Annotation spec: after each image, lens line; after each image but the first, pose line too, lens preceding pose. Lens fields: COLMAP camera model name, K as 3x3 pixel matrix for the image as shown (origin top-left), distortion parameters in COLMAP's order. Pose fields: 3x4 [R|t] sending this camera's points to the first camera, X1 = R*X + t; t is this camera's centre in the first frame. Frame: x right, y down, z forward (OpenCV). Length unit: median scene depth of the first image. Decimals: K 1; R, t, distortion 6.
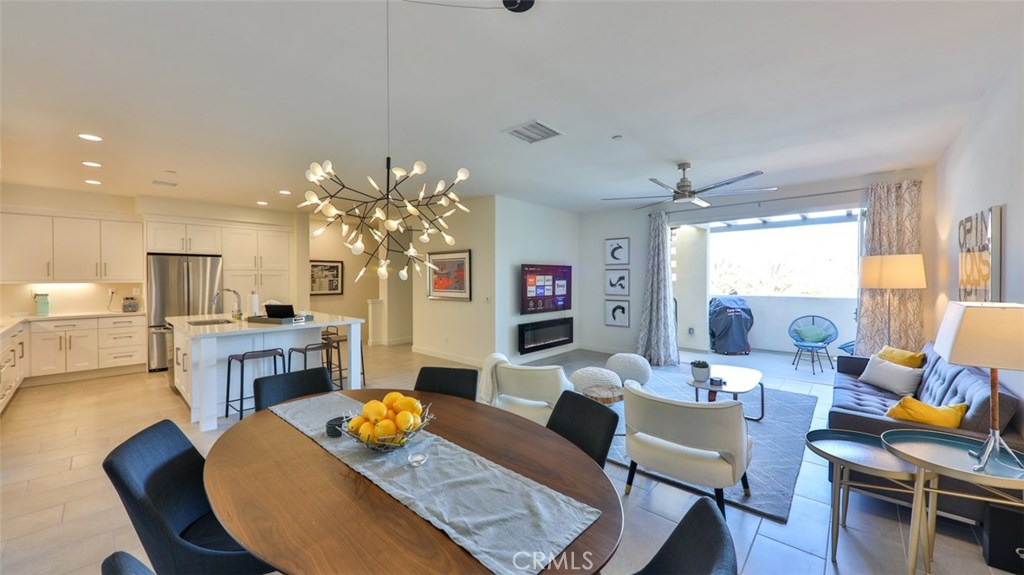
lens RADIAL K [[373.7, 0, 514.6], [0, 373.7, 282.0], [0, 0, 1]] dist [0.002590, -0.003432]
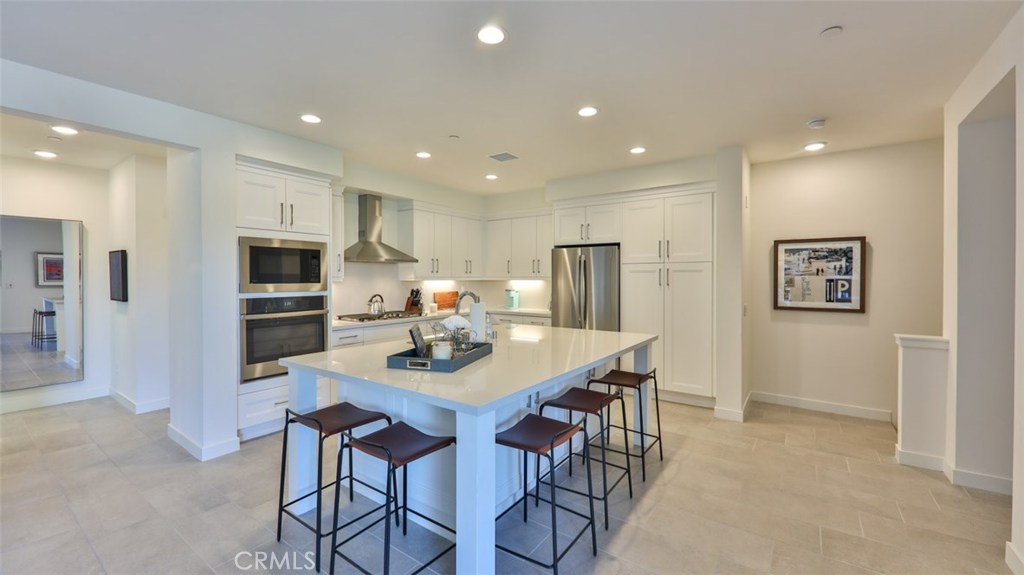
lens RADIAL K [[410.9, 0, 517.9], [0, 410.9, 281.1], [0, 0, 1]] dist [0.000610, 0.000299]
pose [[0.113376, 0.011902, -0.993481, -0.037063], [-0.012625, 0.999865, 0.010537, -0.005541], [0.993472, 0.011348, 0.113511, 0.759035]]
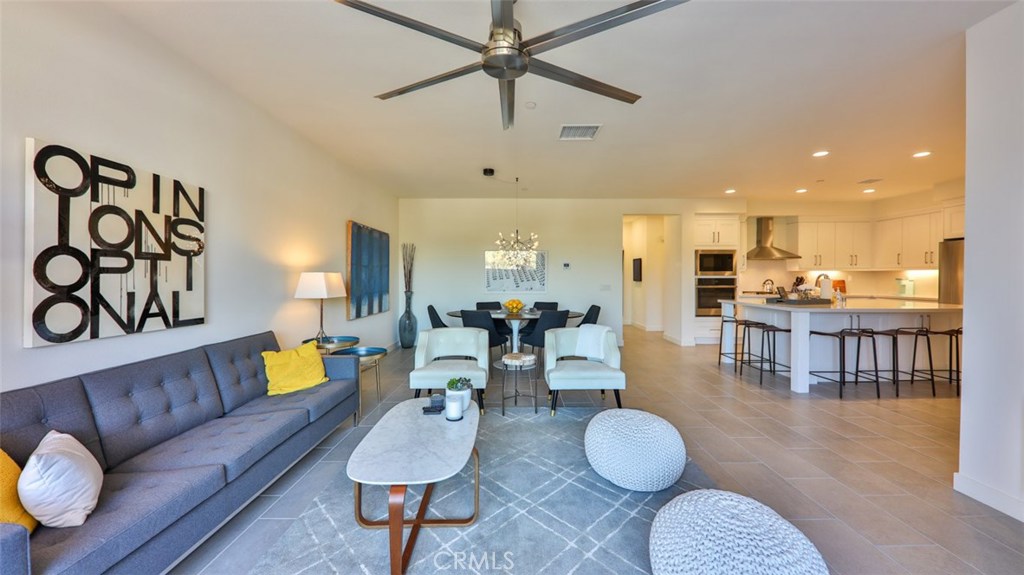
lens RADIAL K [[373.7, 0, 514.1], [0, 373.7, 280.8], [0, 0, 1]] dist [0.002590, -0.003432]
pose [[-0.746301, 0.011838, -0.665503, 0.516683], [-0.003984, 0.999744, 0.022251, 0.014299], [0.665596, 0.019257, -0.746064, 0.921878]]
